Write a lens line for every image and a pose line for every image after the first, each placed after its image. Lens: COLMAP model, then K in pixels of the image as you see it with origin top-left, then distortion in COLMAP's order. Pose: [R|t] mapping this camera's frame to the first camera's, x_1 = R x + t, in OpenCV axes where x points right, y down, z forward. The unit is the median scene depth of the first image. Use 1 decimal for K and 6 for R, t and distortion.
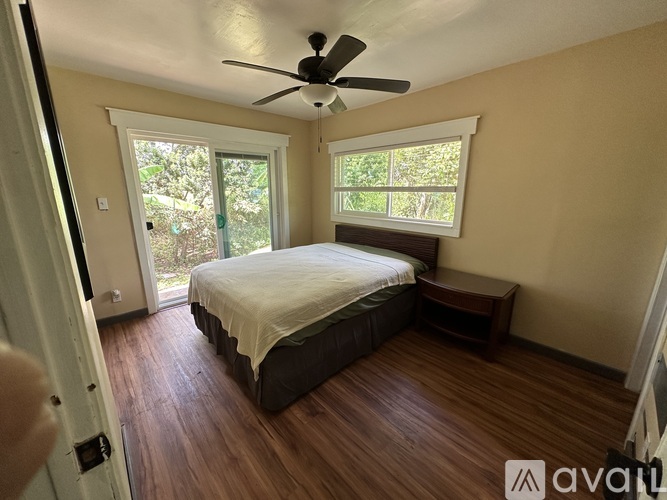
lens RADIAL K [[265.8, 0, 334.4], [0, 265.8, 249.4], [0, 0, 1]] dist [-0.003642, -0.000340]
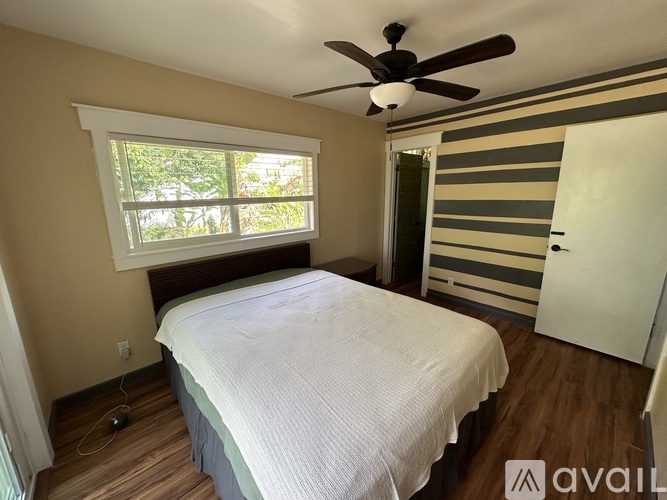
lens RADIAL K [[265.8, 0, 334.8], [0, 265.8, 249.4], [0, 0, 1]] dist [-0.003642, -0.000340]
pose [[0.002801, -0.216927, 0.976184, -0.734509], [0.237687, 0.948356, 0.210061, -0.237510], [-0.971338, 0.231438, 0.054217, 0.904086]]
